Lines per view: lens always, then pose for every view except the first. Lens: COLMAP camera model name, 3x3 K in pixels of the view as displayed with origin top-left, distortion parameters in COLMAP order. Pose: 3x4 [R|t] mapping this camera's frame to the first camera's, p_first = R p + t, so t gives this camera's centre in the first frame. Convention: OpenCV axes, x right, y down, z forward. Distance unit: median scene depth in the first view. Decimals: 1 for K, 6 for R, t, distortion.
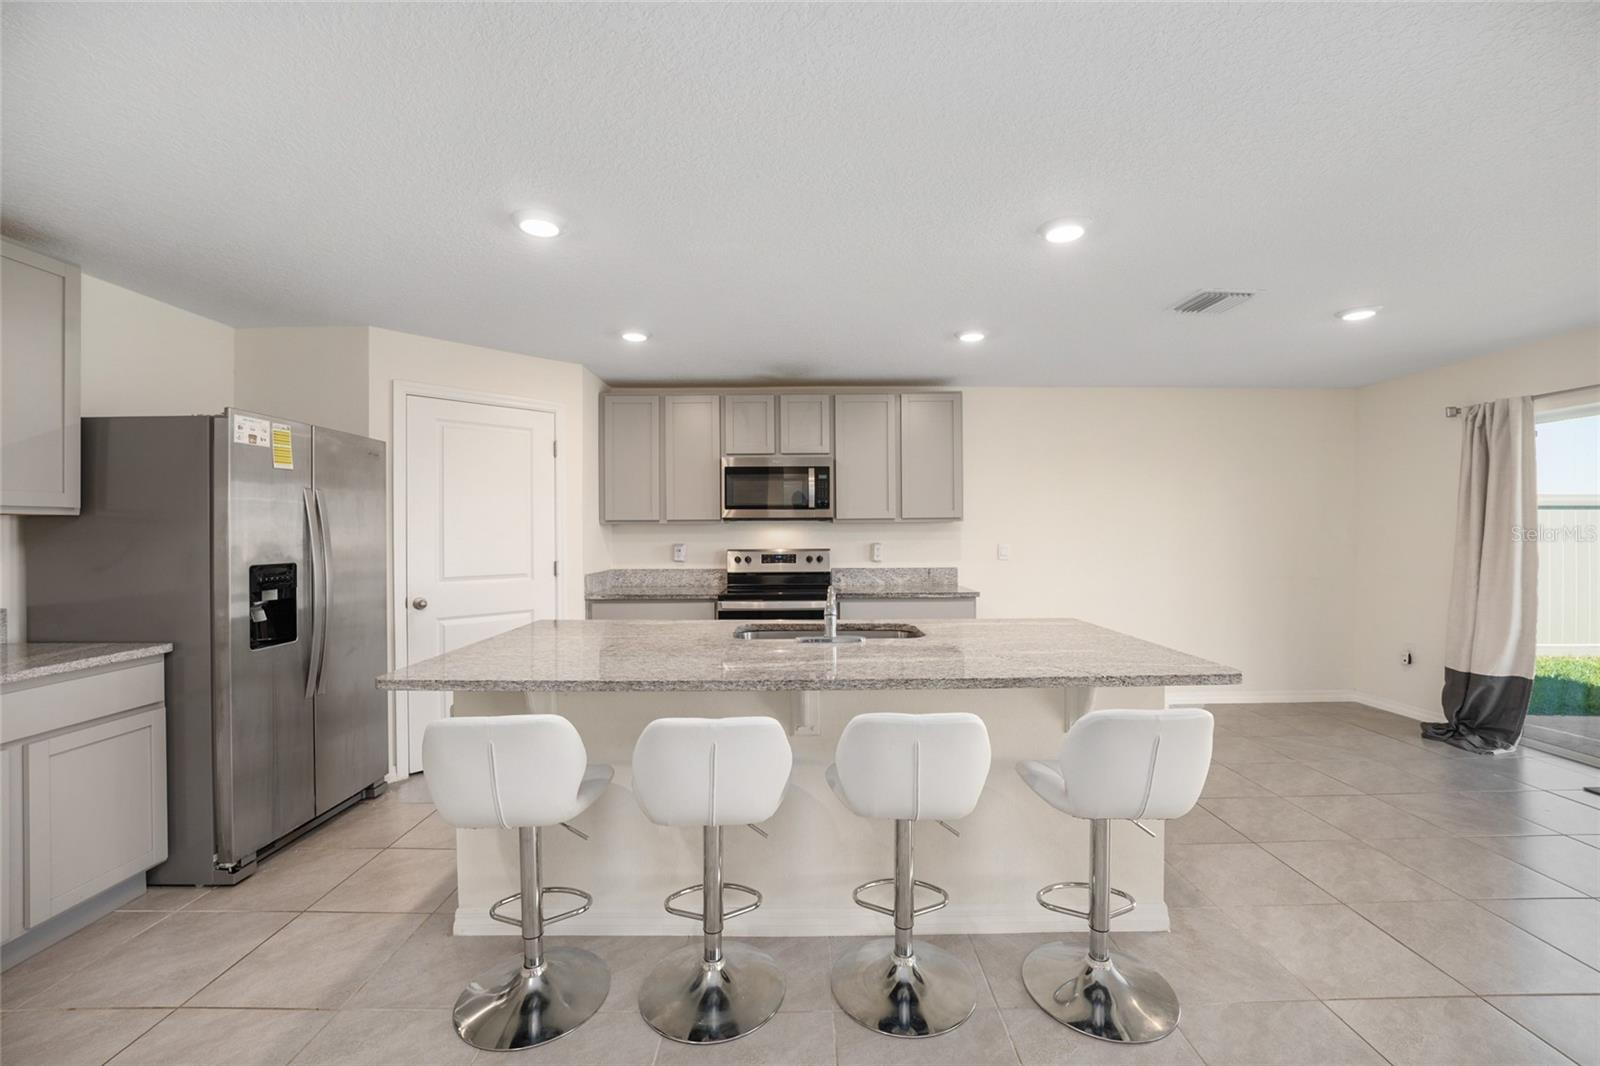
lens RADIAL K [[645.9, 0, 804.8], [0, 645.9, 533.0], [0, 0, 1]] dist [-0.021657, 0.000423]
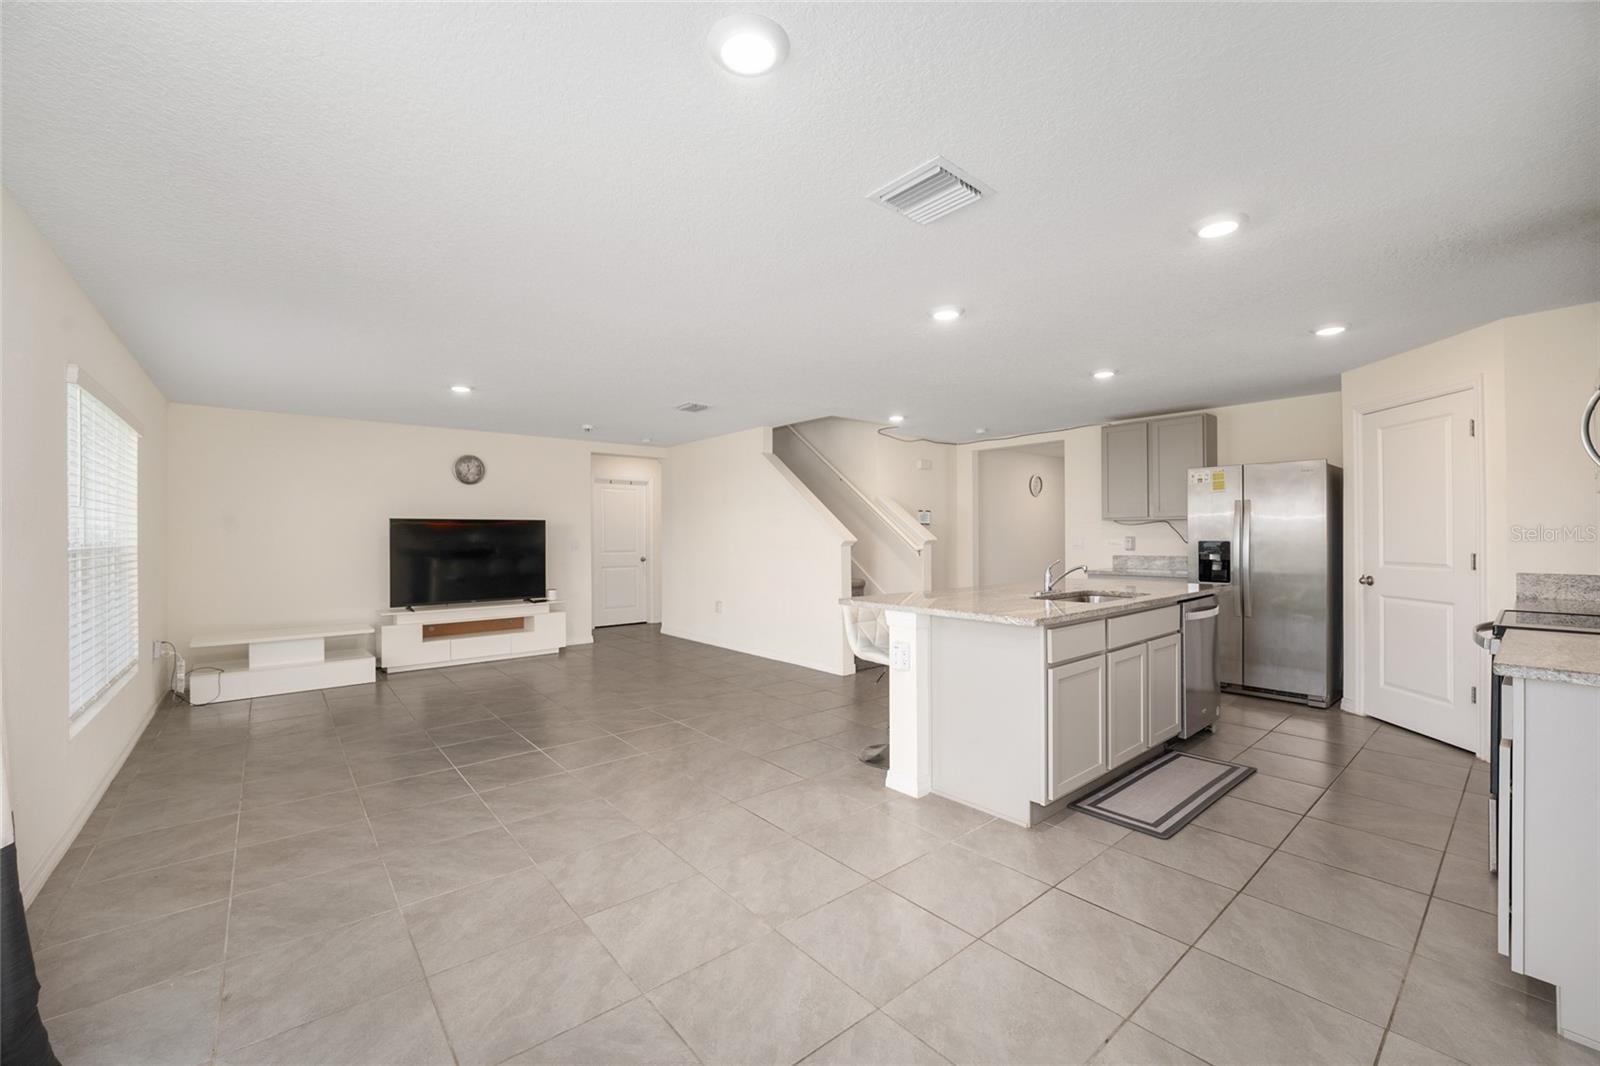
lens RADIAL K [[645.9, 0, 804.8], [0, 645.9, 533.0], [0, 0, 1]] dist [-0.021657, 0.000423]
pose [[-0.765951, 0.003737, -0.642888, 0.809621], [0.004443, 0.999990, 0.000519, 0.009683], [0.642883, -0.002459, -0.765960, 0.974422]]
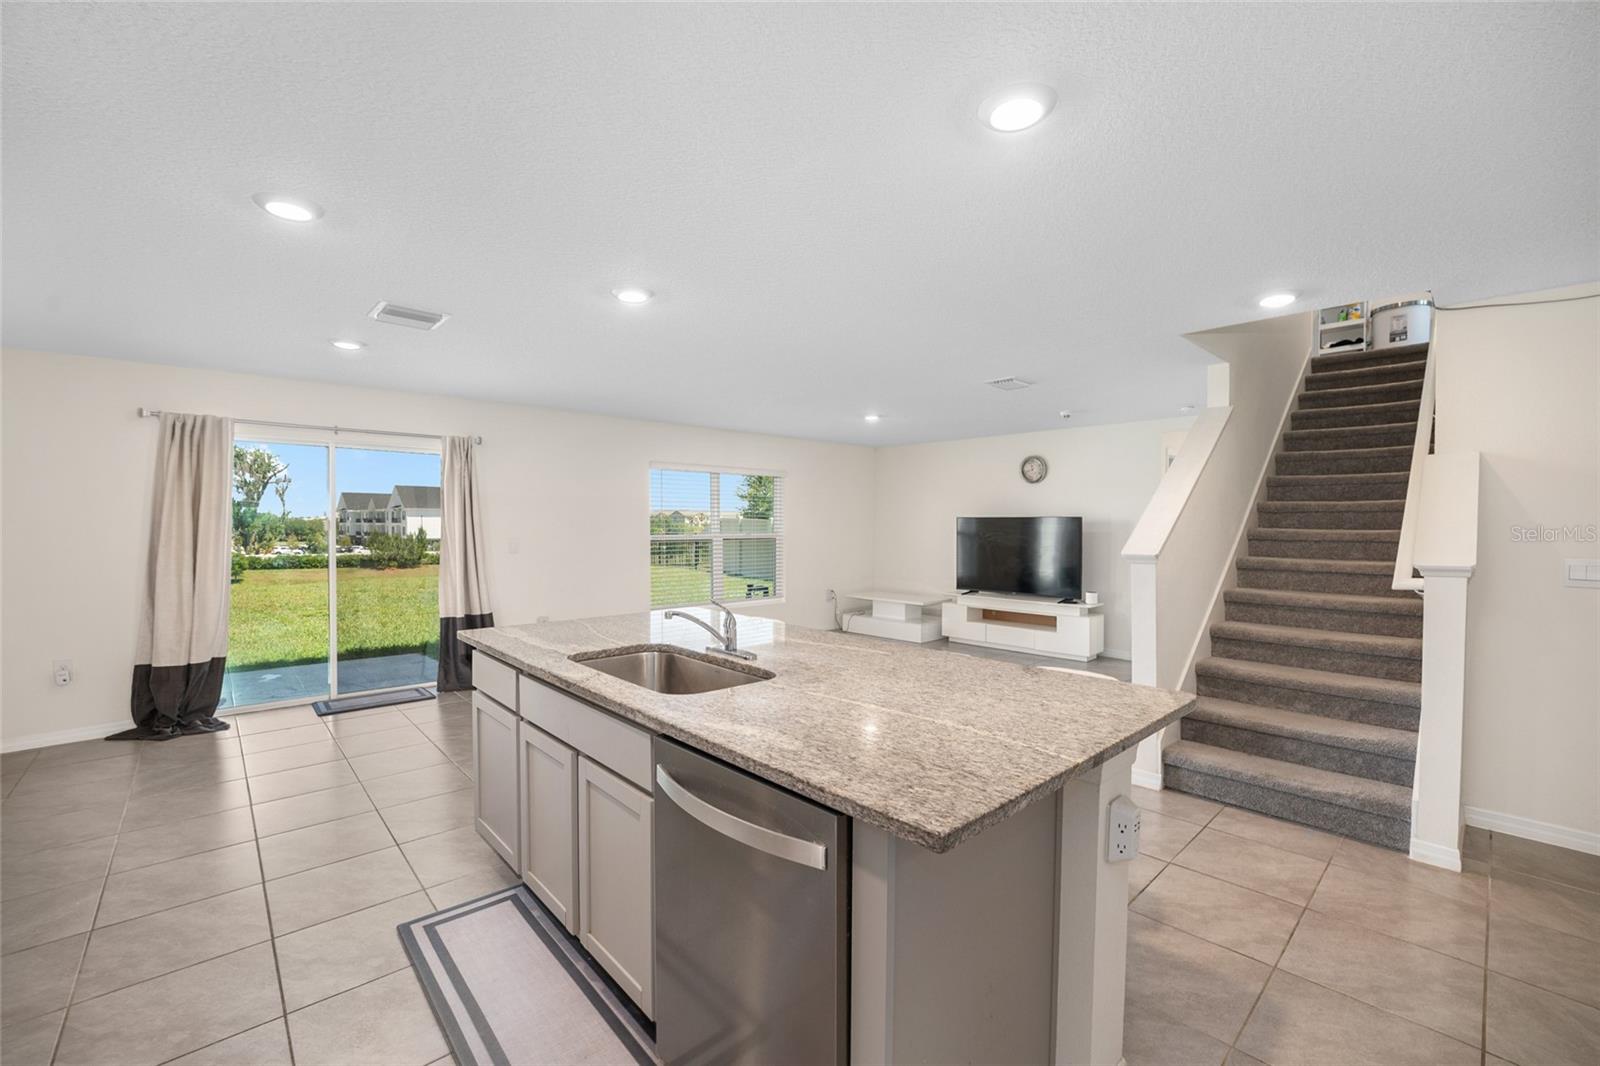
lens RADIAL K [[667.8, 0, 800.2], [0, 667.8, 540.6], [0, 0, 1]] dist [-0.001984, -0.000070]
pose [[-0.663772, -0.018333, 0.747710, -0.406777], [0.004018, 0.999598, 0.028077, -0.014459], [-0.747924, 0.021641, -0.663432, 0.838955]]
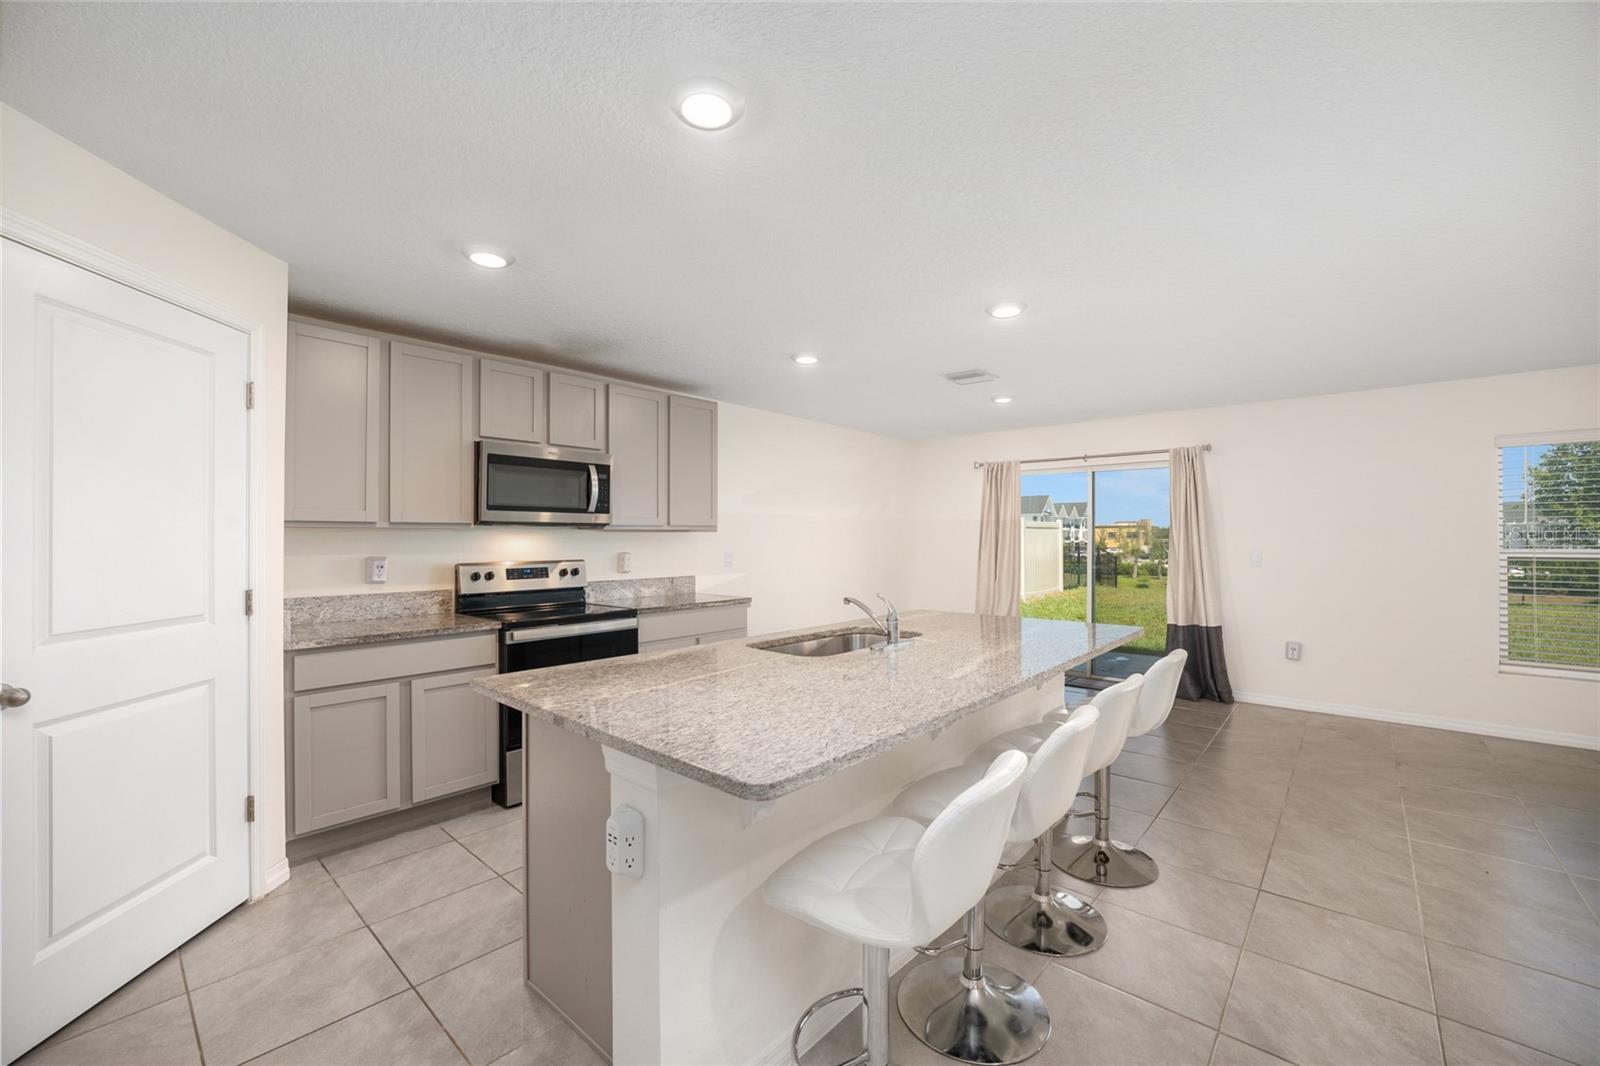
lens RADIAL K [[641.7, 0, 803.5], [0, 641.7, 535.8], [0, 0, 1]] dist [-0.025514, -0.000039]
pose [[0.663832, 0.005708, 0.747860, -0.434256], [0.001762, 0.999956, -0.009195, 0.001134], [-0.747880, 0.007422, 0.663792, 0.229066]]
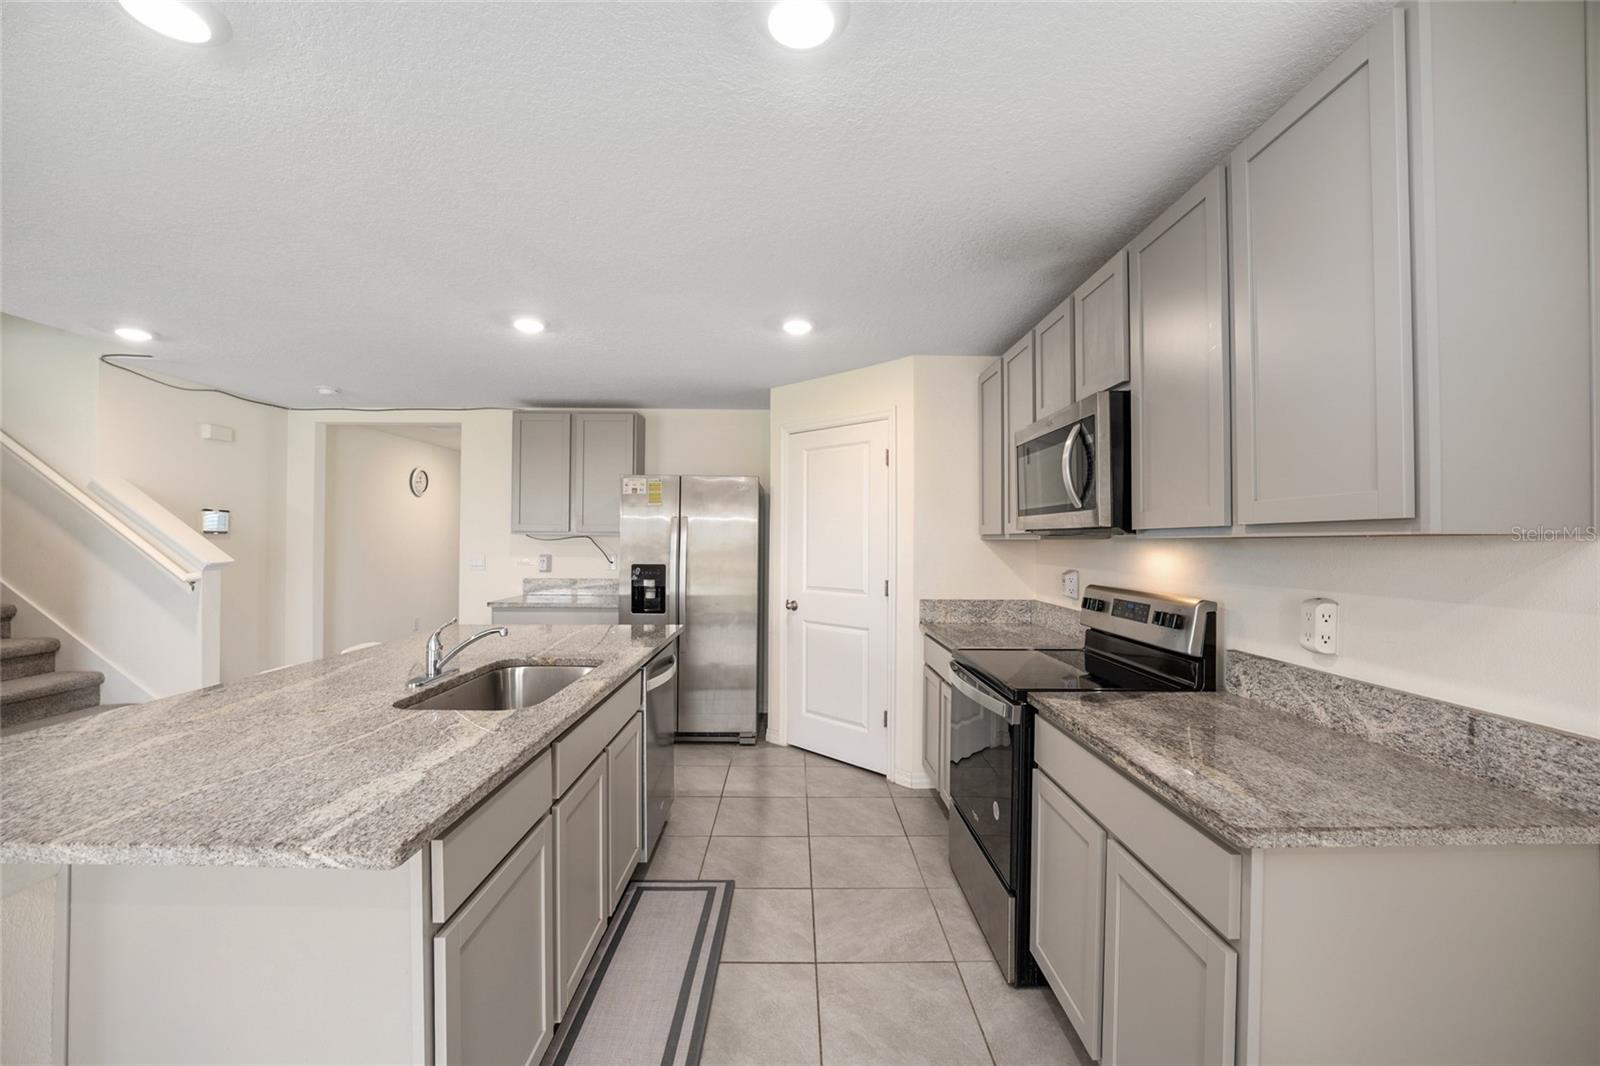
lens RADIAL K [[645.9, 0, 804.8], [0, 645.9, 533.0], [0, 0, 1]] dist [-0.021657, 0.000423]
pose [[0.012432, -0.006580, -0.999901, 0.484037], [-0.011275, 0.999914, -0.006720, -0.014543], [0.999859, 0.011357, 0.012357, 0.790693]]
